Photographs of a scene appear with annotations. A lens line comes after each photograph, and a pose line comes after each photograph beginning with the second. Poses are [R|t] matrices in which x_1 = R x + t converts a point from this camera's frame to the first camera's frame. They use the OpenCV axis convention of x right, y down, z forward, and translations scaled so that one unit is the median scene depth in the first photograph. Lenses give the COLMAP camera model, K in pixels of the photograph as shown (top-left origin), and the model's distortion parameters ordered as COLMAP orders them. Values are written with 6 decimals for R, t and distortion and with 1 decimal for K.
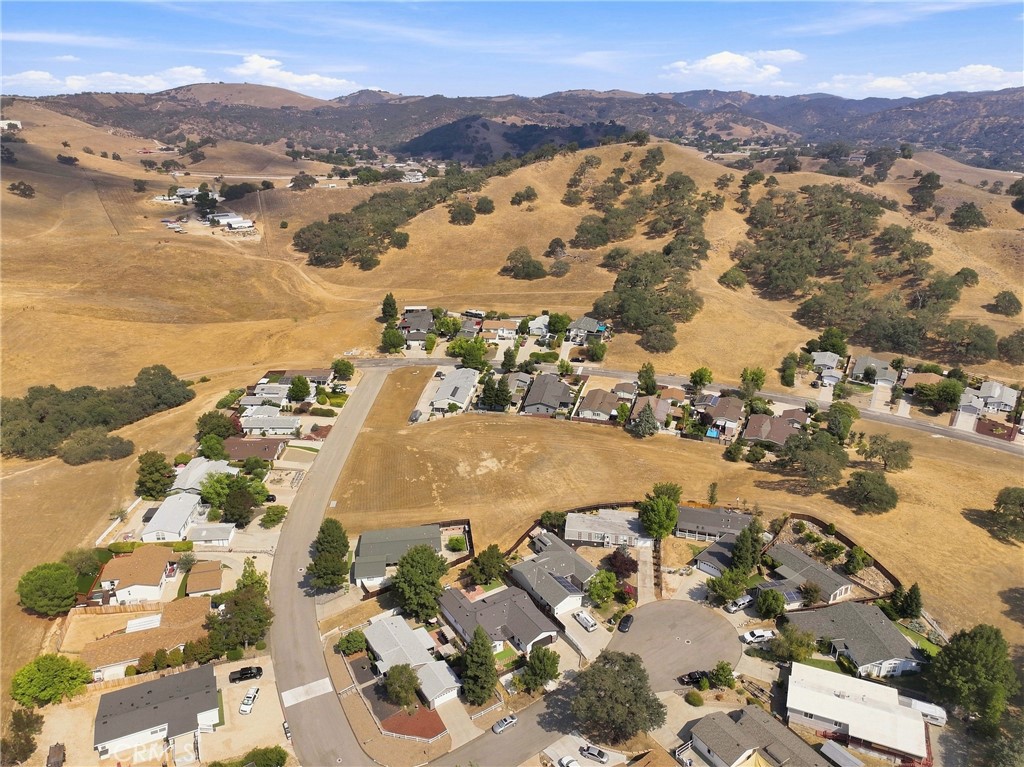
lens RADIAL K [[718.8, 0, 514.4], [0, 718.8, 388.5], [0, 0, 1]] dist [-0.001925, 0.014831]
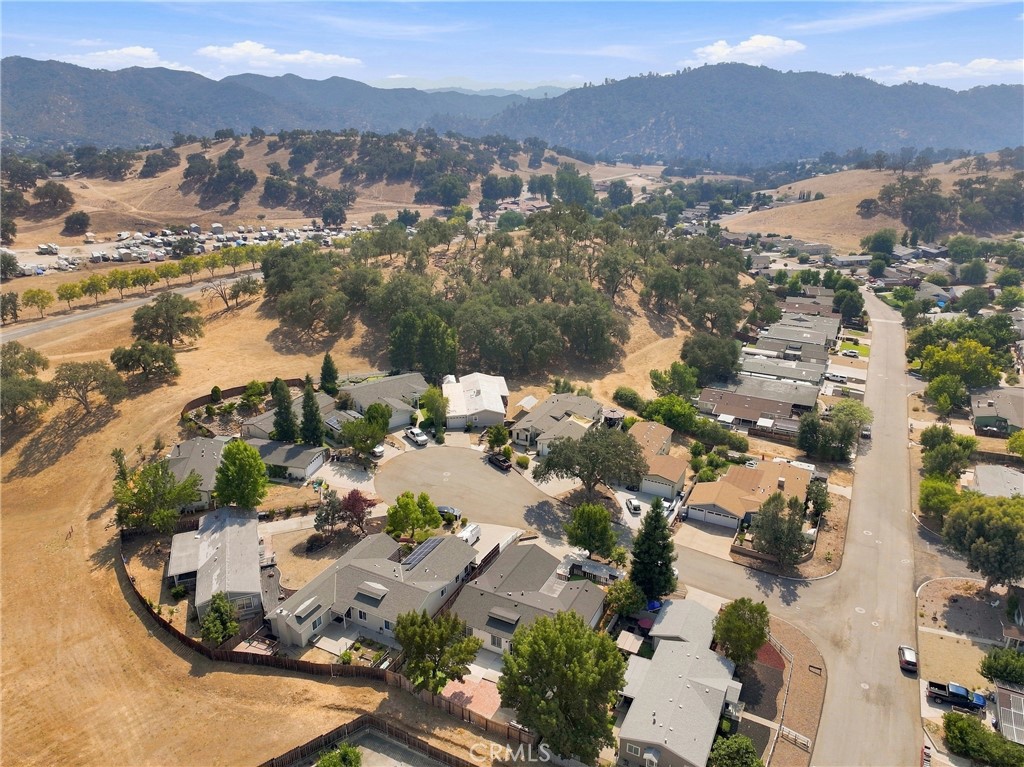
lens RADIAL K [[718.8, 0, 513.3], [0, 718.8, 394.4], [0, 0, 1]] dist [-0.001925, 0.014831]
pose [[-0.503621, -0.323417, 0.801104, -0.301210], [0.315297, 0.794516, 0.518972, -0.095945], [-0.804334, 0.513951, -0.298163, 0.749168]]
